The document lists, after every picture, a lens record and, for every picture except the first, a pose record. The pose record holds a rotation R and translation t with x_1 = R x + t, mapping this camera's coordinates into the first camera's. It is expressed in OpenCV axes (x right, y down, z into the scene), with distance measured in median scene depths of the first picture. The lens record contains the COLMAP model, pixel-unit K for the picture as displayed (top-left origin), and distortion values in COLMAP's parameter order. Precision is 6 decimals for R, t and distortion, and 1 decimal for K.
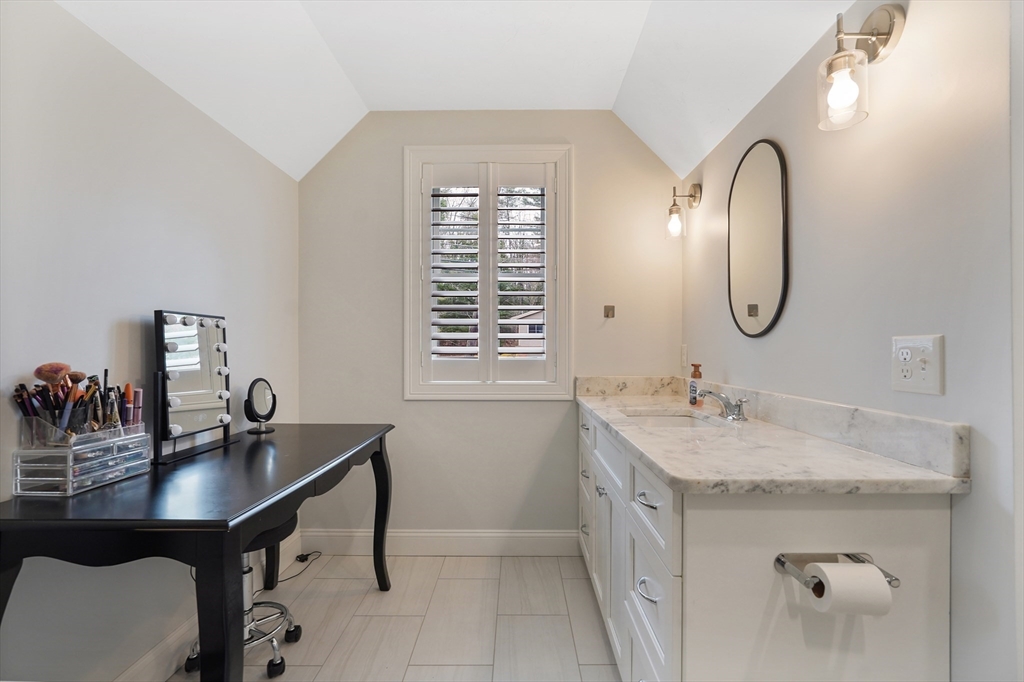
lens RADIAL K [[447.4, 0, 510.4], [0, 447.4, 346.7], [0, 0, 1]] dist [-0.003872, 0.000001]
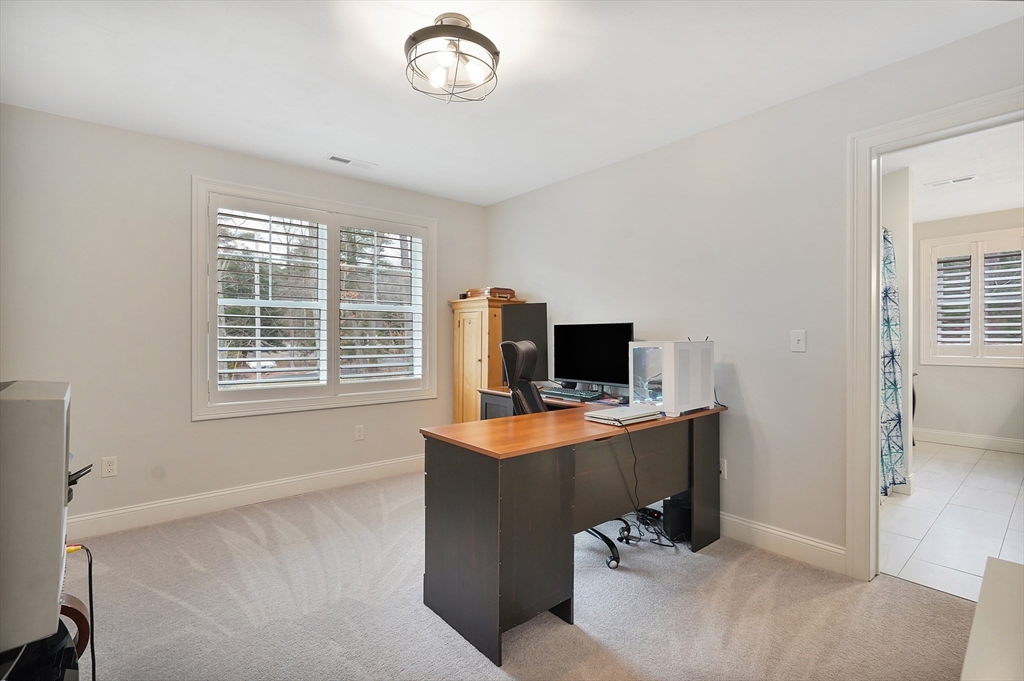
lens RADIAL K [[457.3, 0, 509.9], [0, 457.3, 334.5], [0, 0, 1]] dist [-0.002231, 0.001006]
pose [[0.639784, 0.006588, -0.768526, 0.177249], [0.002805, 0.999937, 0.010907, -0.046216], [0.768549, -0.009133, 0.639725, -1.833597]]
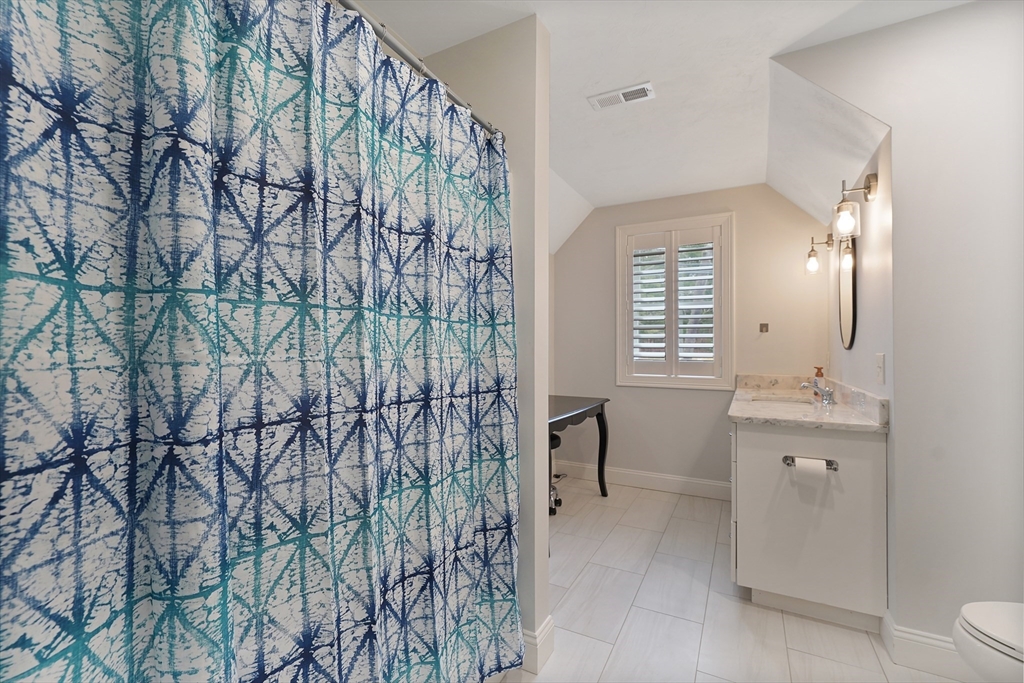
lens RADIAL K [[457.3, 0, 514.3], [0, 457.3, 342.6], [0, 0, 1]] dist [-0.002231, 0.001006]
pose [[0.894857, -0.001457, -0.446350, 0.165598], [-0.000255, 0.999993, -0.003776, -0.028141], [0.446353, 0.003492, 0.894850, -0.620140]]
